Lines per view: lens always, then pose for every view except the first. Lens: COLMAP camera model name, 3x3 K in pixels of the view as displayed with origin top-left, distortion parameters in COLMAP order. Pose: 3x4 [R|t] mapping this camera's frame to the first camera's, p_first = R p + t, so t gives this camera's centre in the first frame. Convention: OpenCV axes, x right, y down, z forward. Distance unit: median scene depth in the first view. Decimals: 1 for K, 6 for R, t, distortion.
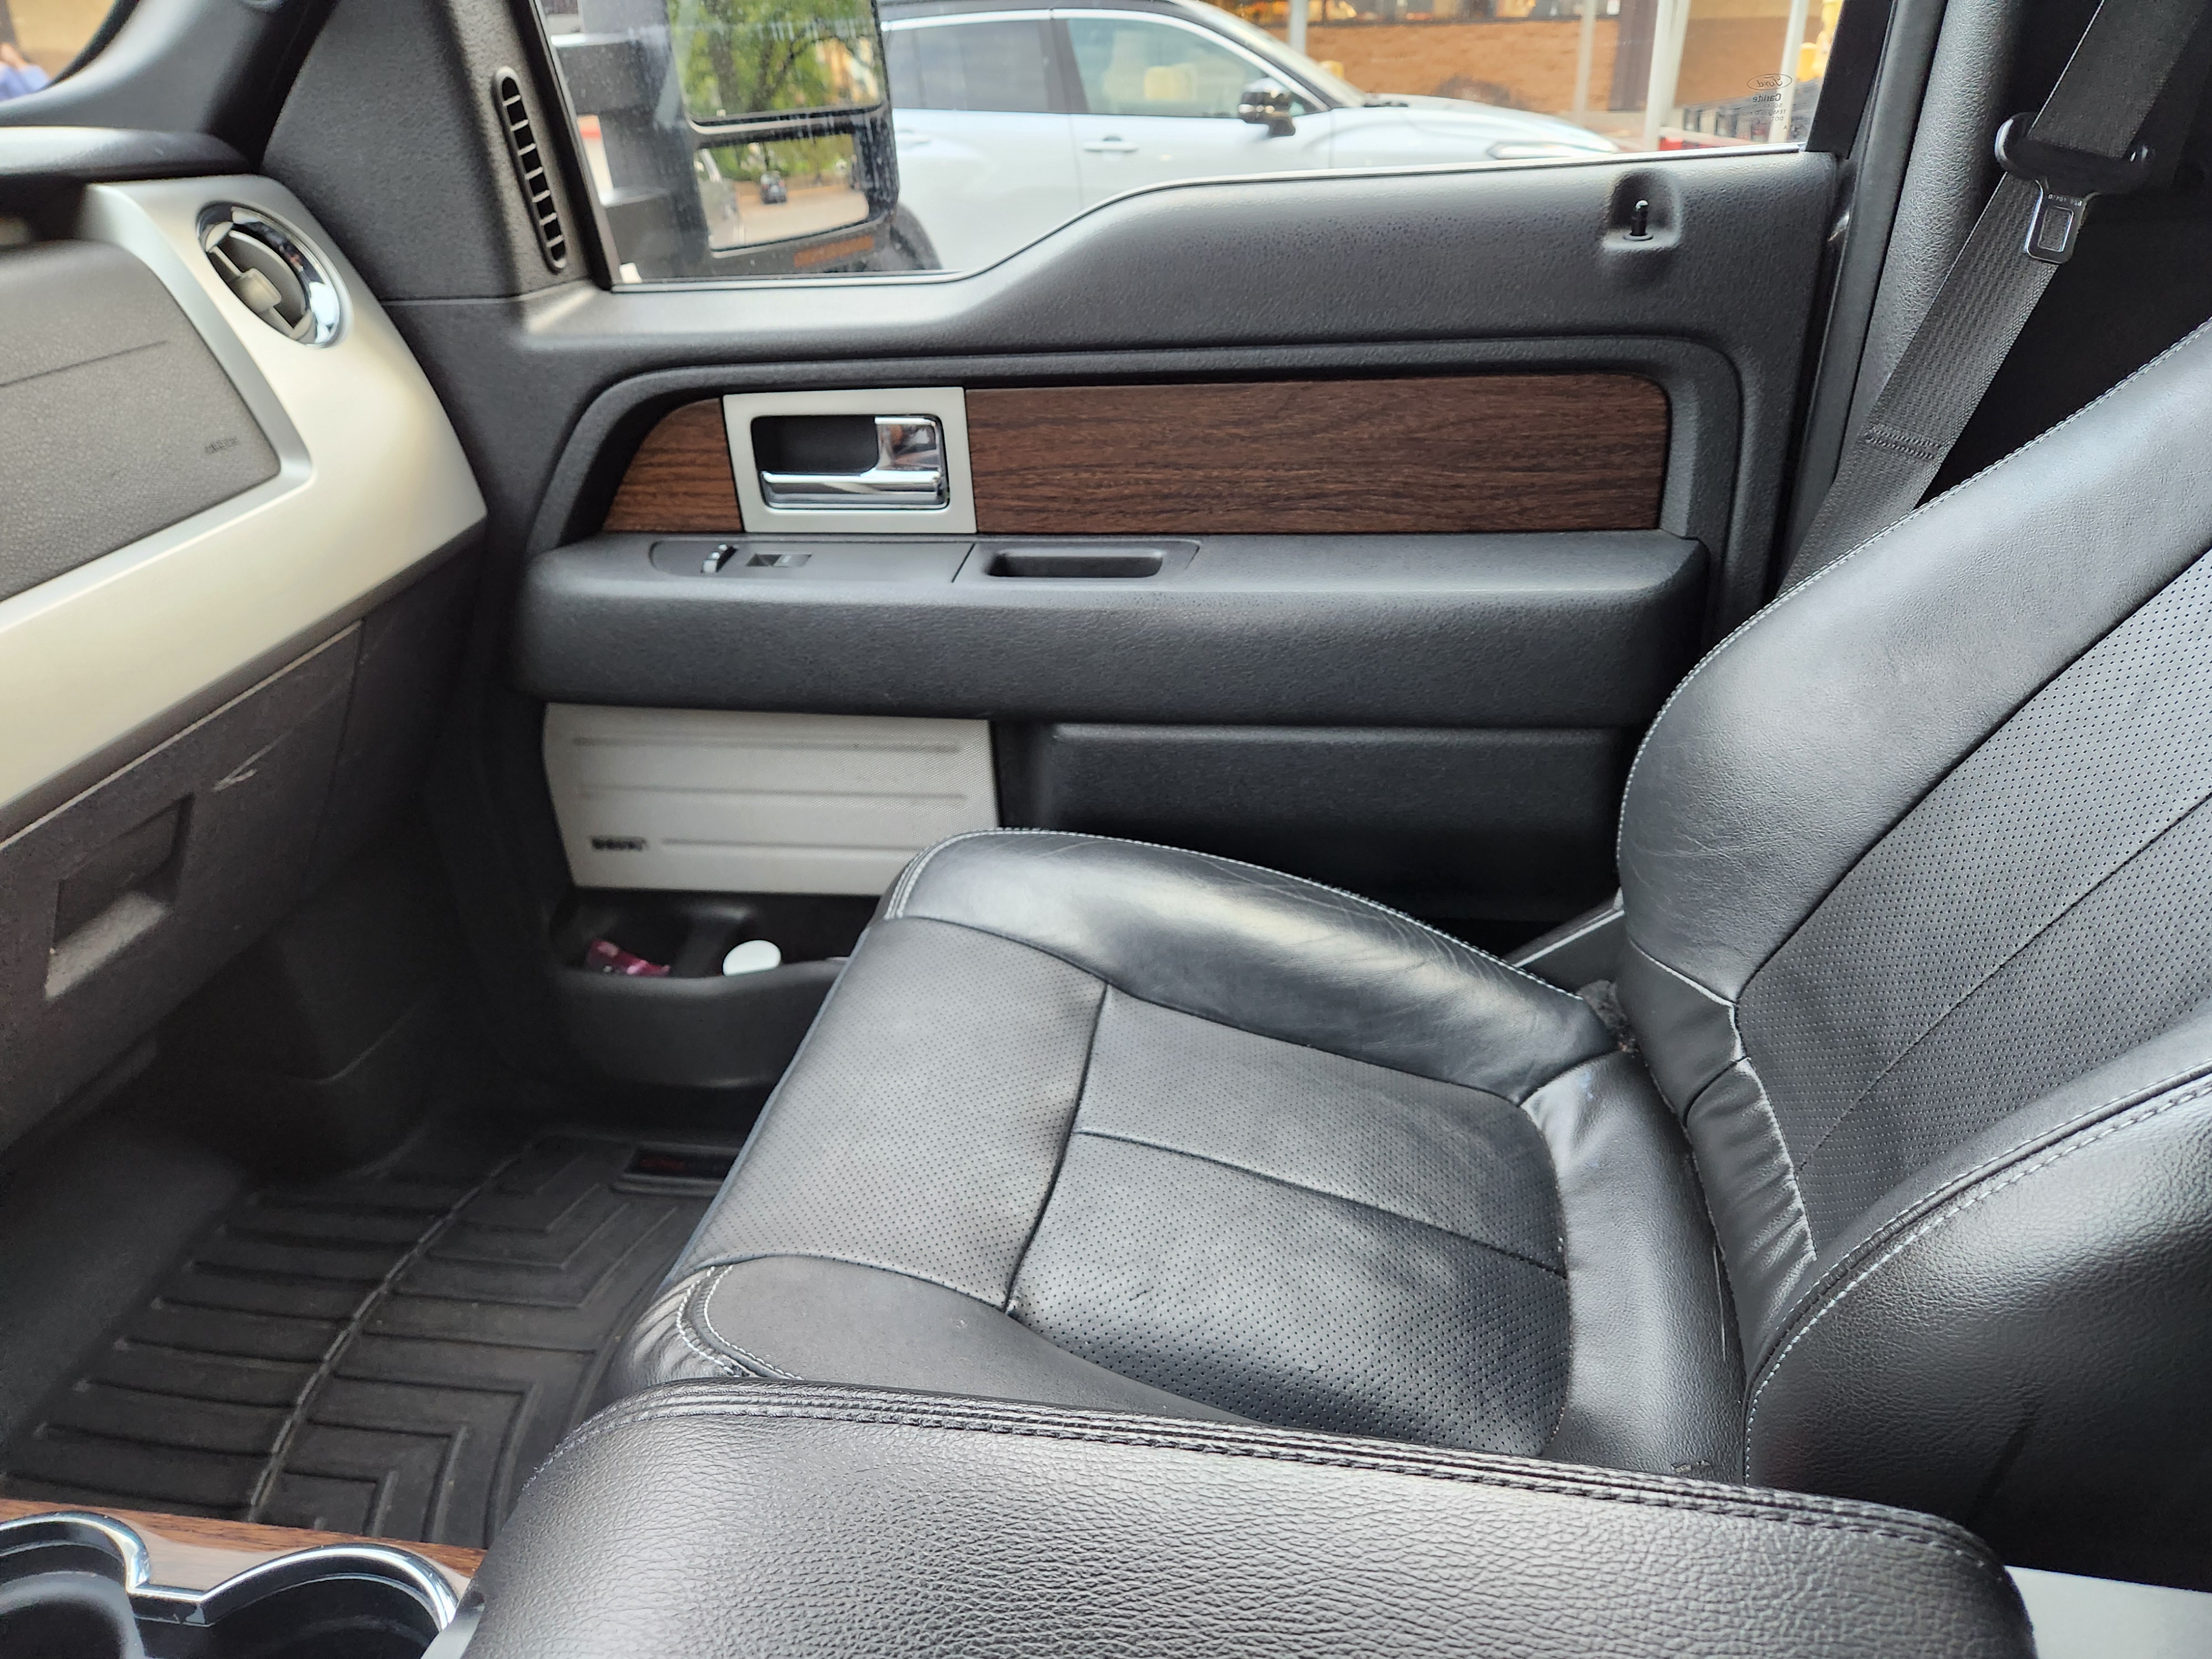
lens RADIAL K [[1493.2, 0, 1080.3], [0, 1493.2, 820.7], [0, 0, 1]] dist [0.058536, -0.055275]
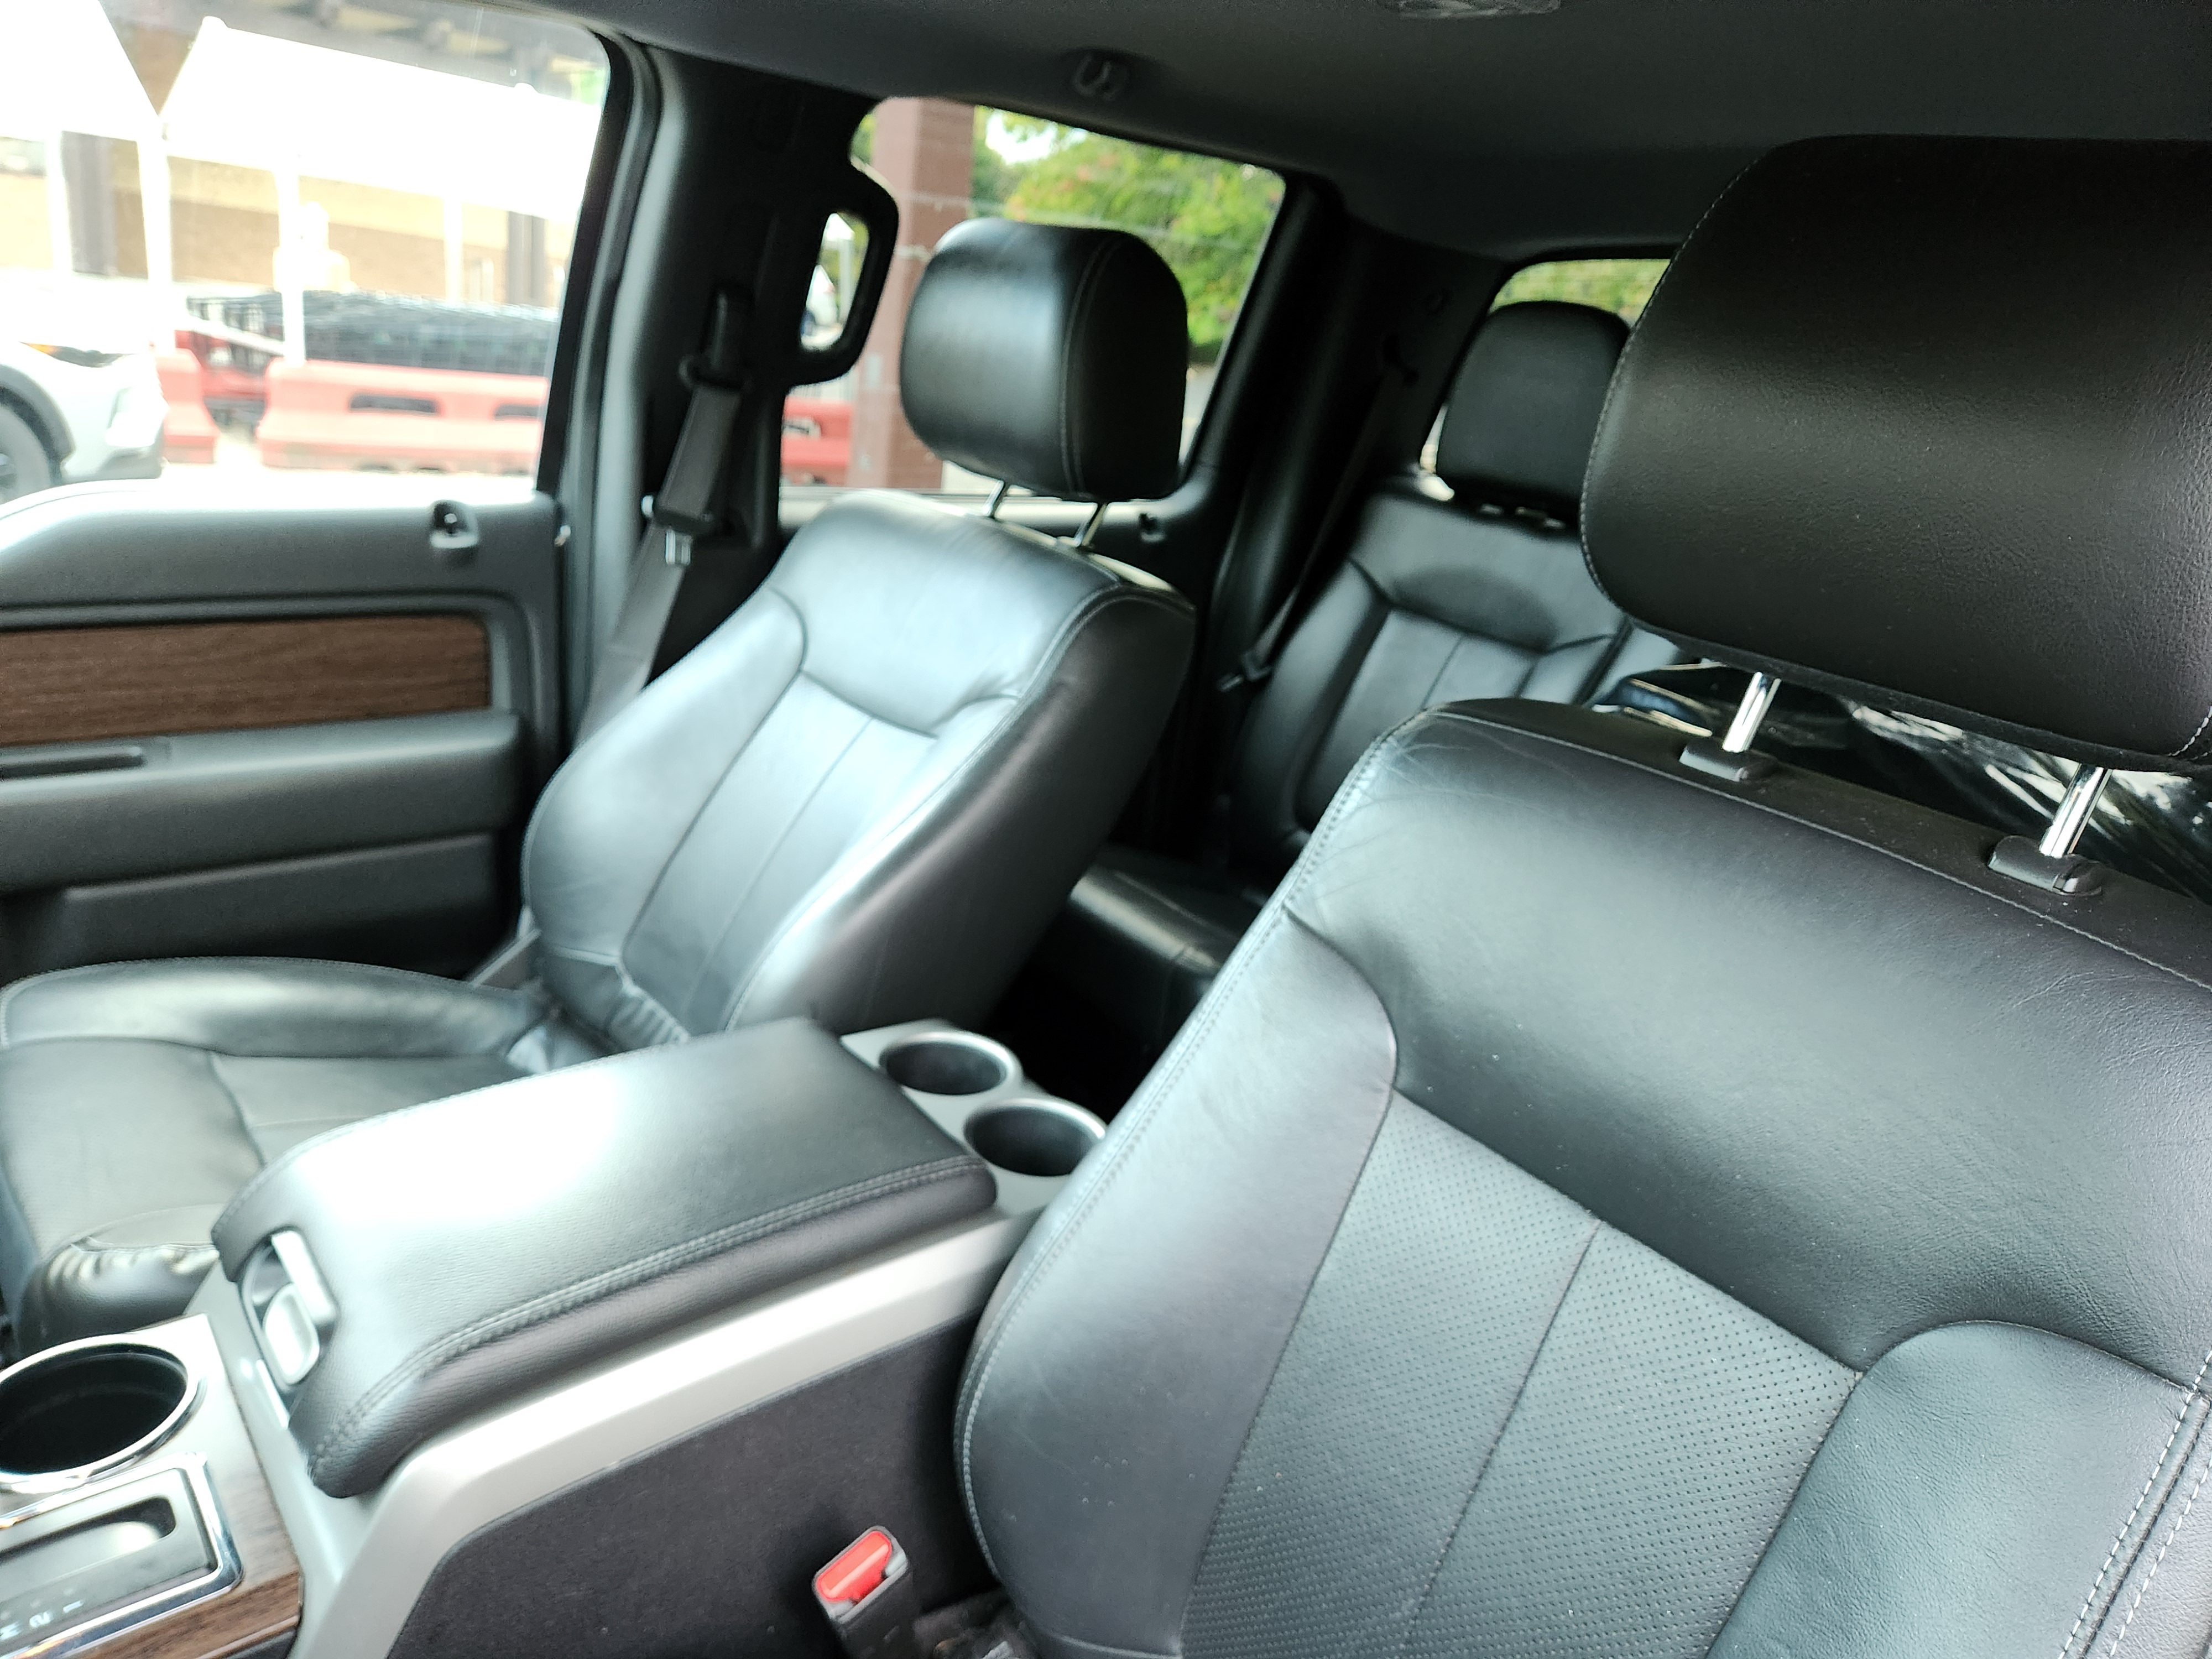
lens RADIAL K [[1493.2, 0, 1093.8], [0, 1493.2, 845.0], [0, 0, 1]] dist [0.058536, -0.055275]
pose [[0.641762, -0.140527, 0.753919, -0.447252], [0.209178, 0.977869, 0.004211, 0.079024], [-0.737826, 0.155001, 0.656954, -0.521978]]
